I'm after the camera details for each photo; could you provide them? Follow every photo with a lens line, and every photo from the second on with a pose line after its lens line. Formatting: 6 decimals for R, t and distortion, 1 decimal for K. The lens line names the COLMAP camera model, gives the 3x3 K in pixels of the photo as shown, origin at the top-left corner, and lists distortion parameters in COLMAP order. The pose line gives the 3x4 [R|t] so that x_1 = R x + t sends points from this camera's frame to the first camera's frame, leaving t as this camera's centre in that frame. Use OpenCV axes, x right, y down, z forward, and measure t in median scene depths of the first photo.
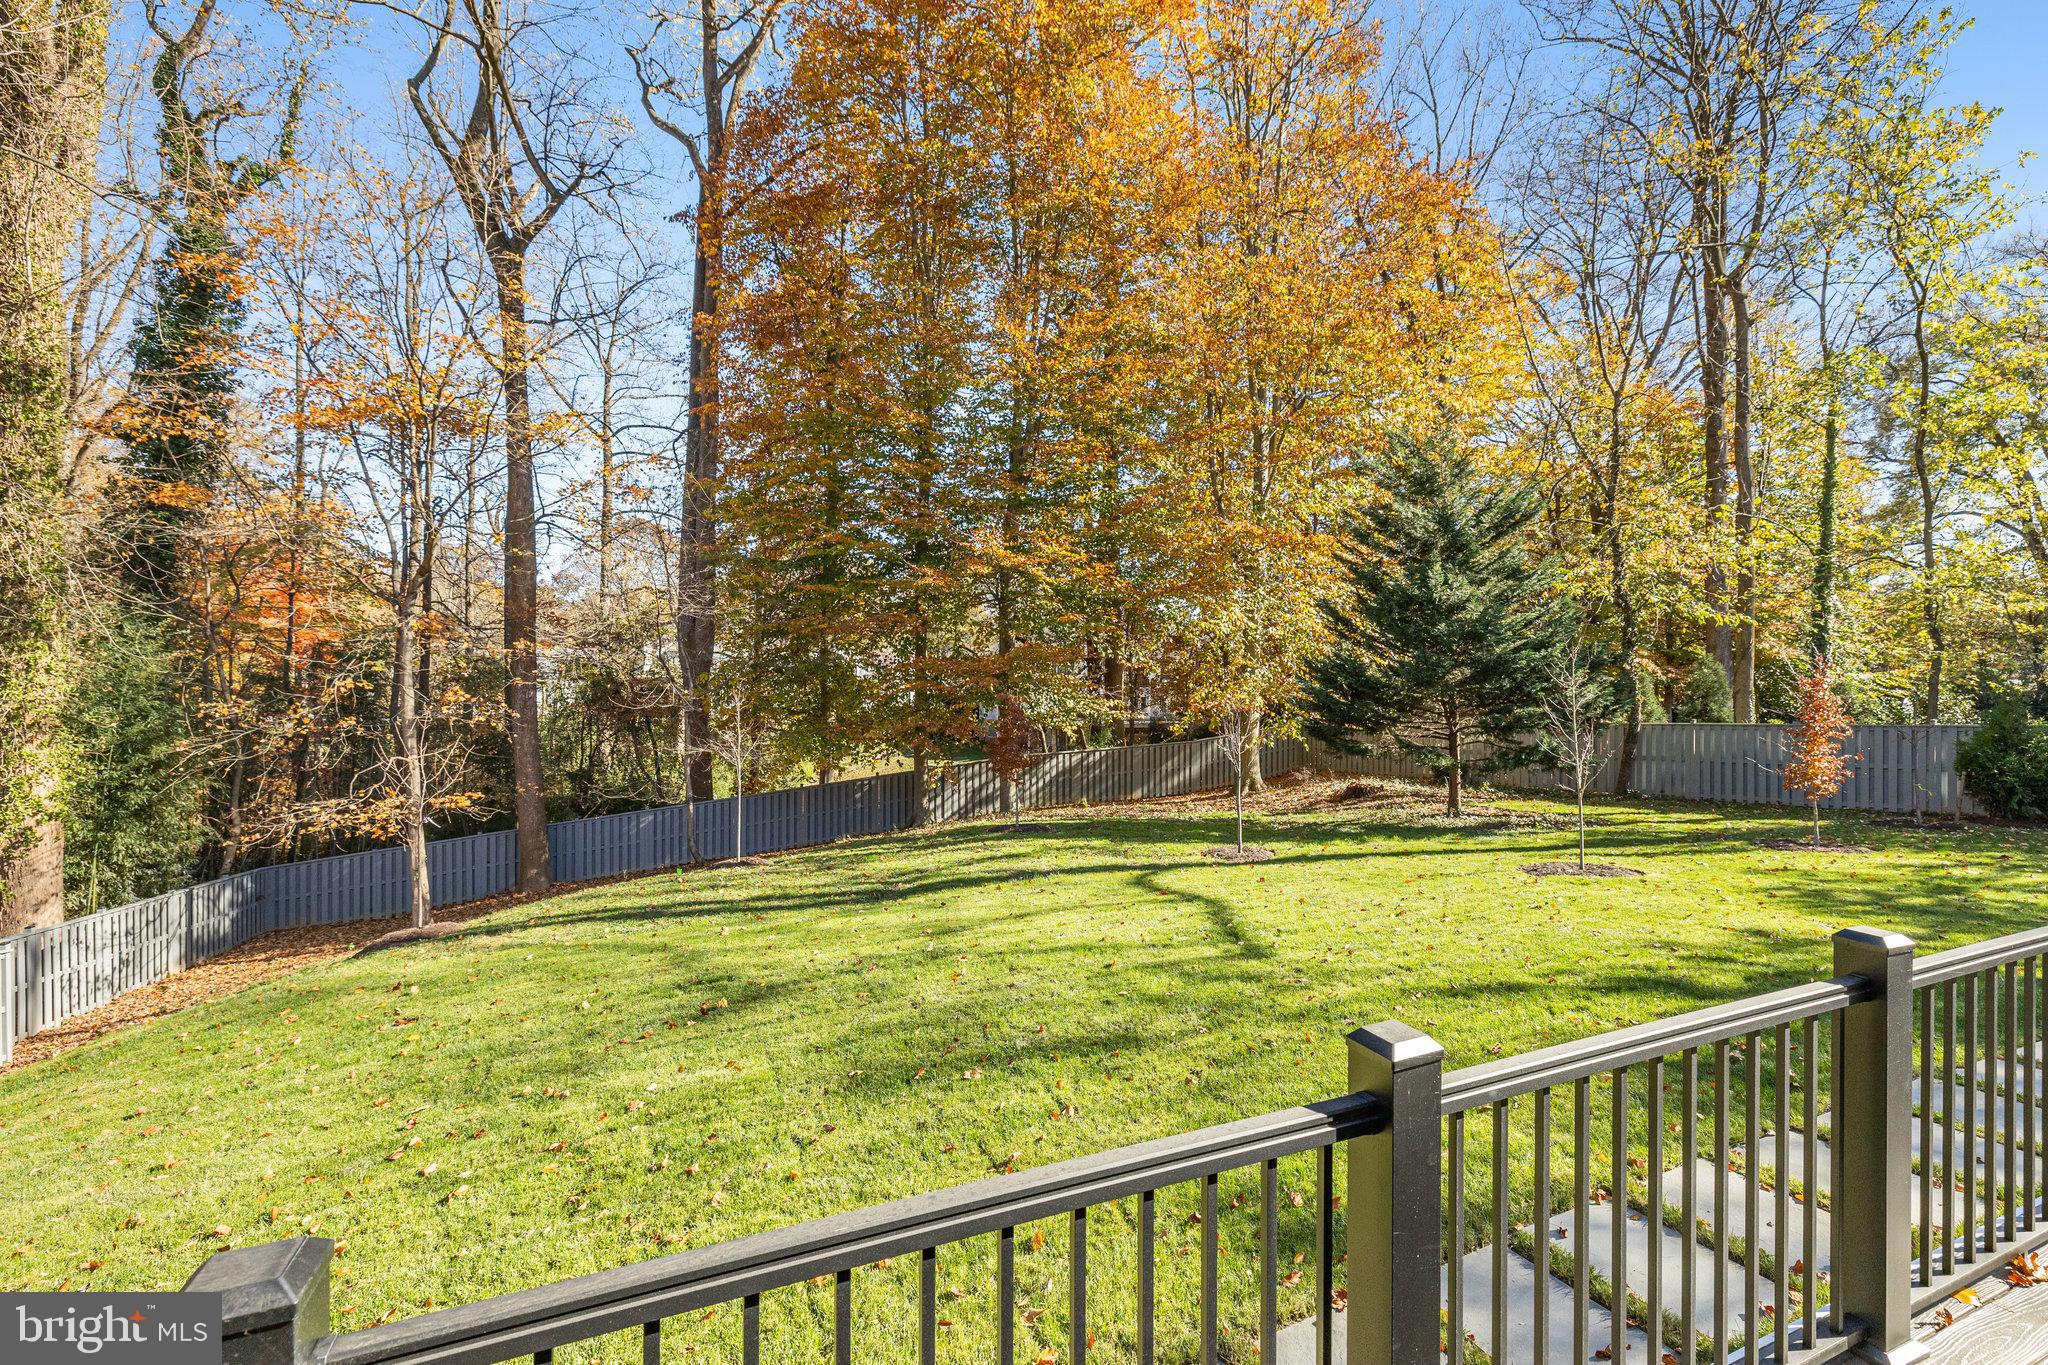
lens RADIAL K [[873.2, 0, 1041.9], [0, 873.2, 678.1], [0, 0, 1]] dist [0.003597, -0.000091]
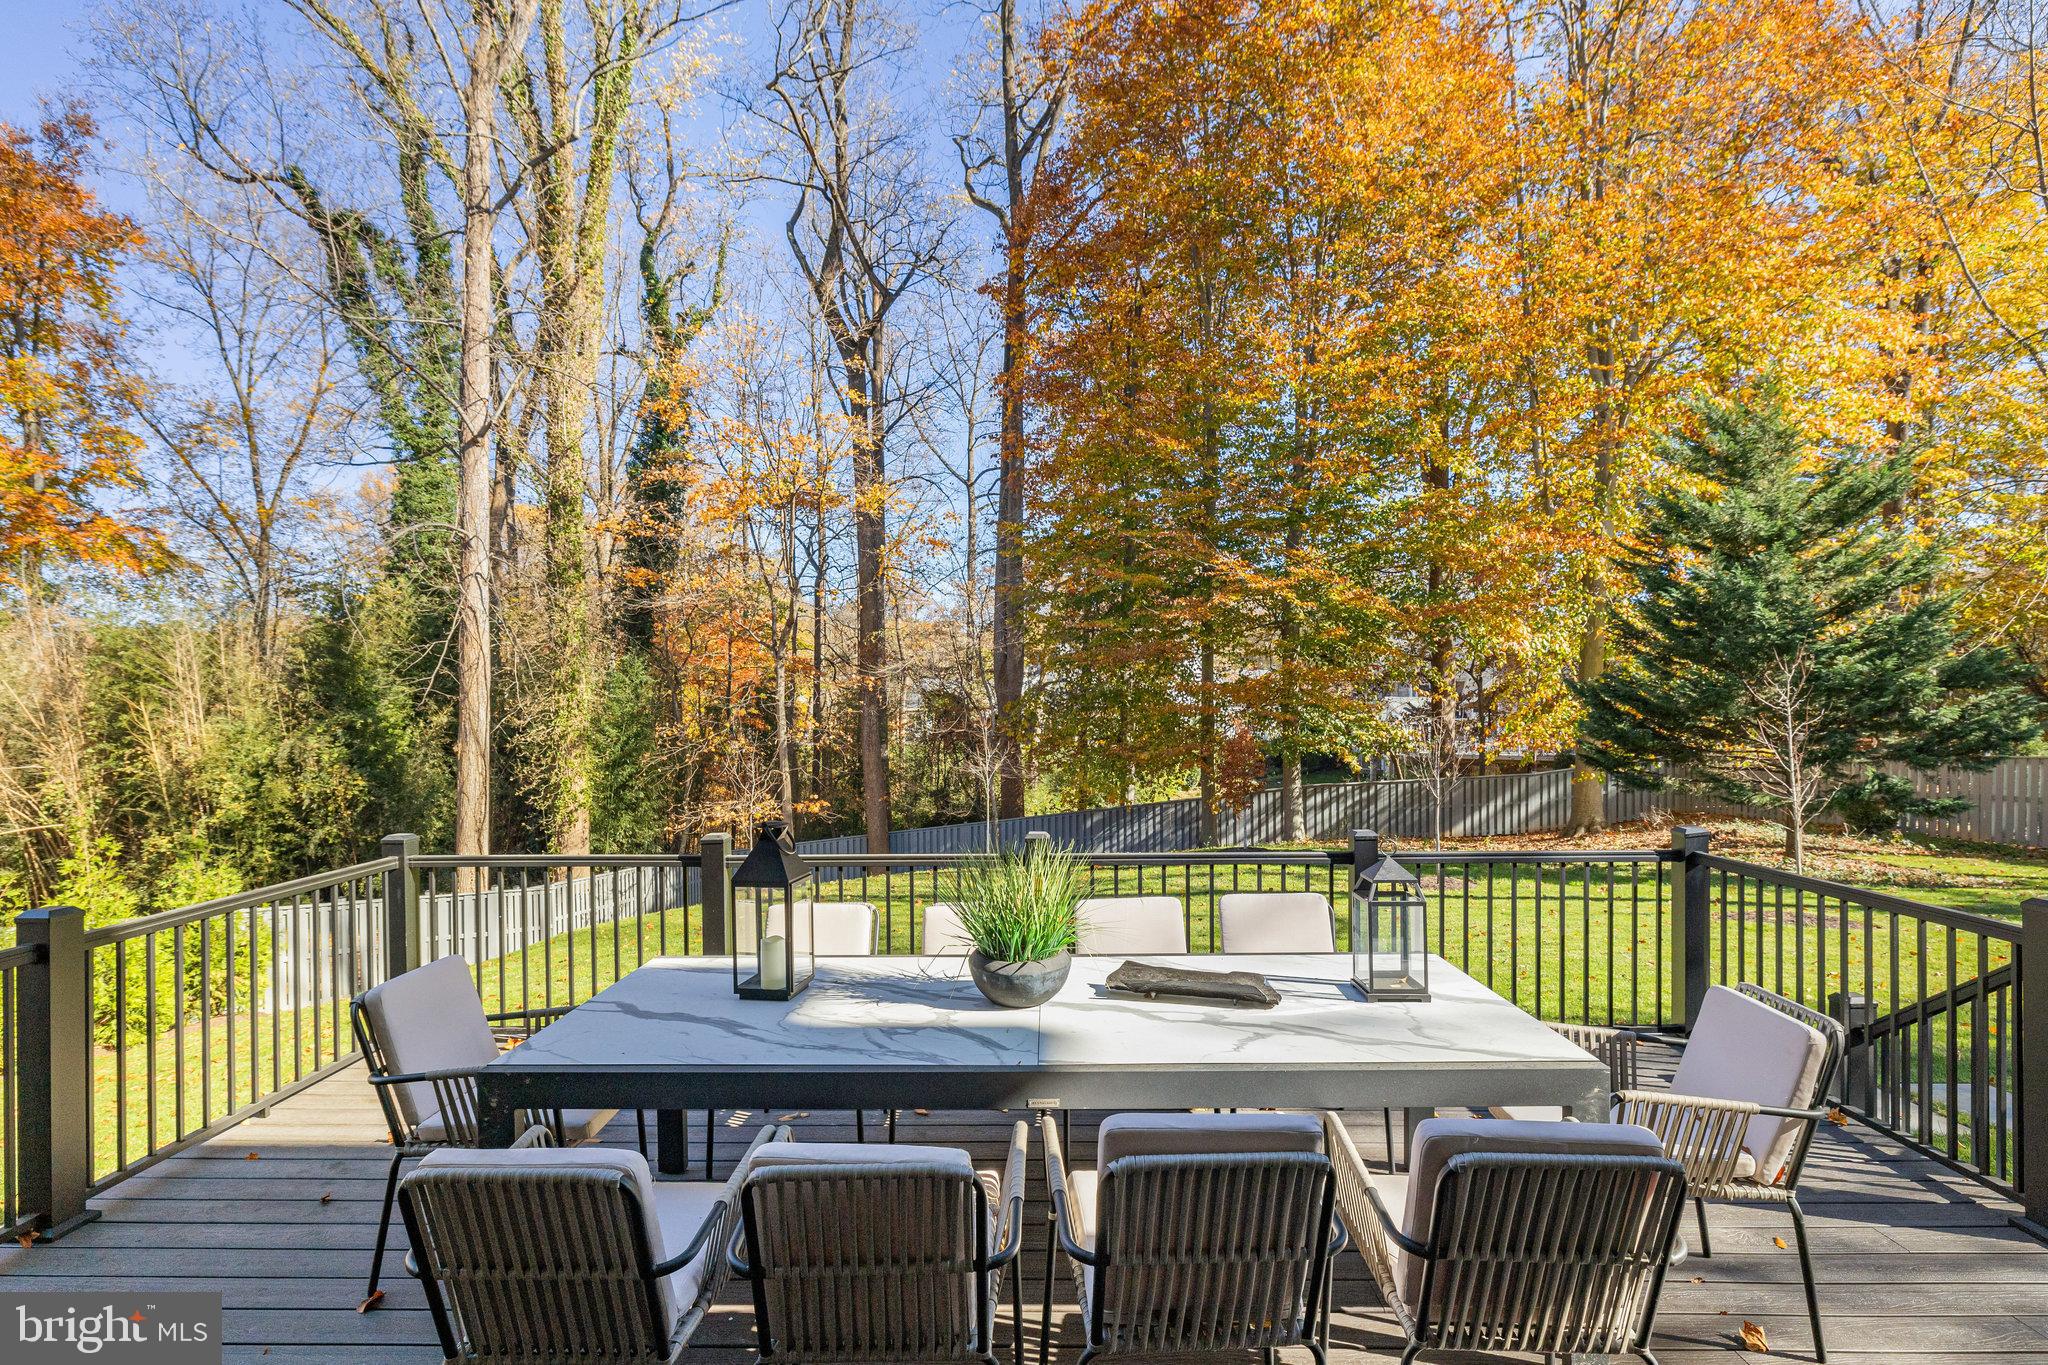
lens RADIAL K [[988.2, 0, 1040.6], [0, 988.2, 721.1], [0, 0, 1]] dist [-0.003931, -0.000165]
pose [[0.902934, -0.003111, -0.429768, 0.179670], [0.009356, 0.999879, 0.012418, 0.003174], [0.429678, -0.015234, 0.902854, -0.102877]]
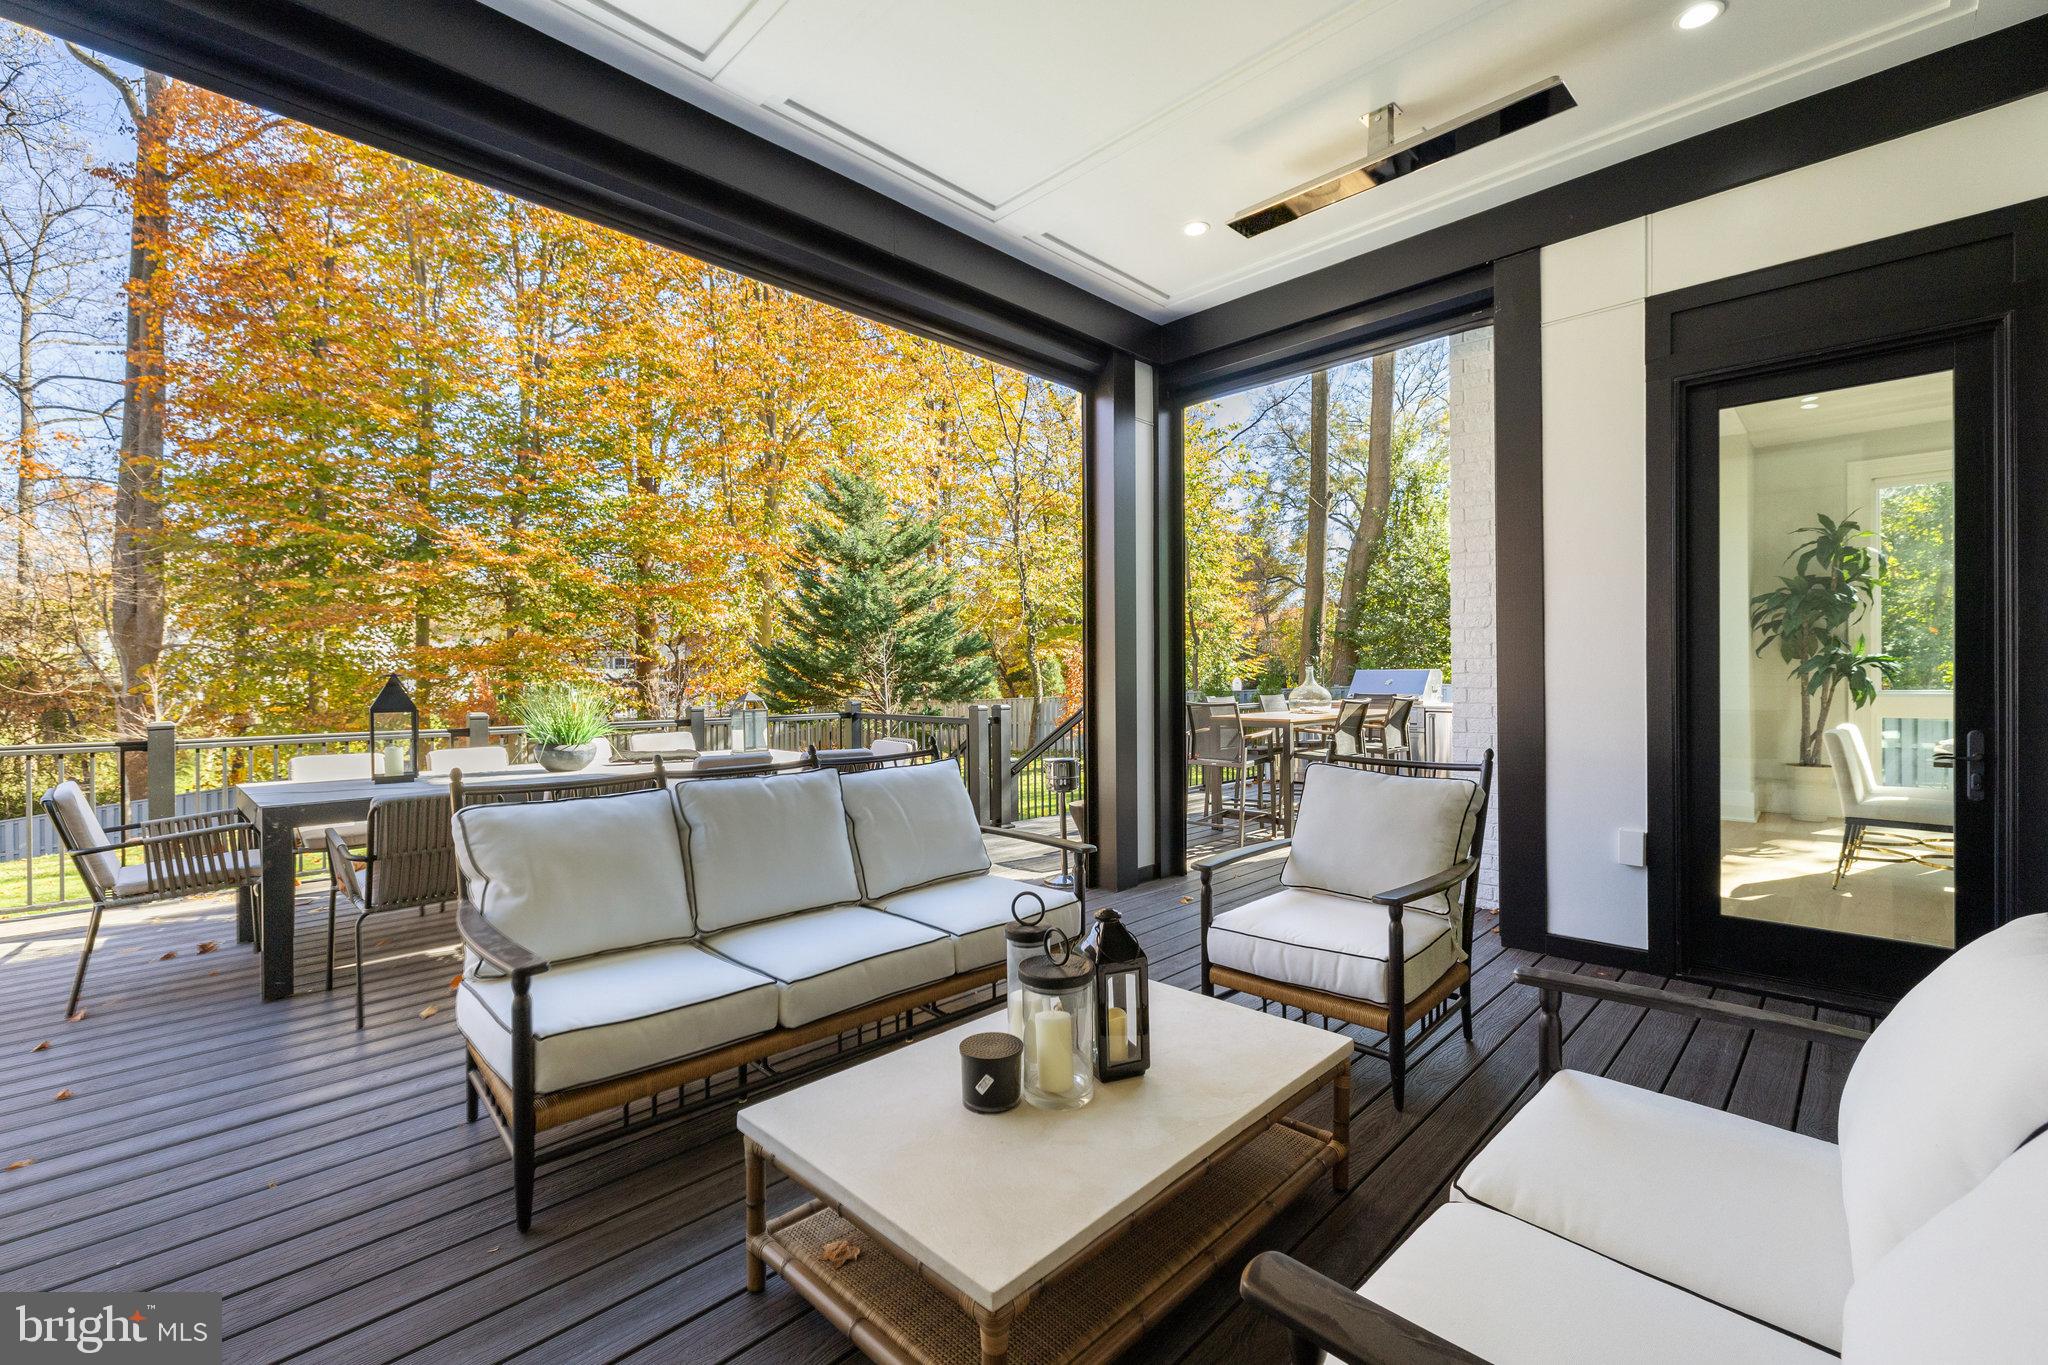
lens RADIAL K [[873.2, 0, 1017.5], [0, 873.2, 683.0], [0, 0, 1]] dist [0.003597, -0.000091]
pose [[0.934359, -0.012030, 0.356129, 0.150604], [0.010449, 0.999925, 0.006361, 0.018897], [-0.356179, -0.002222, 0.934415, -0.212754]]
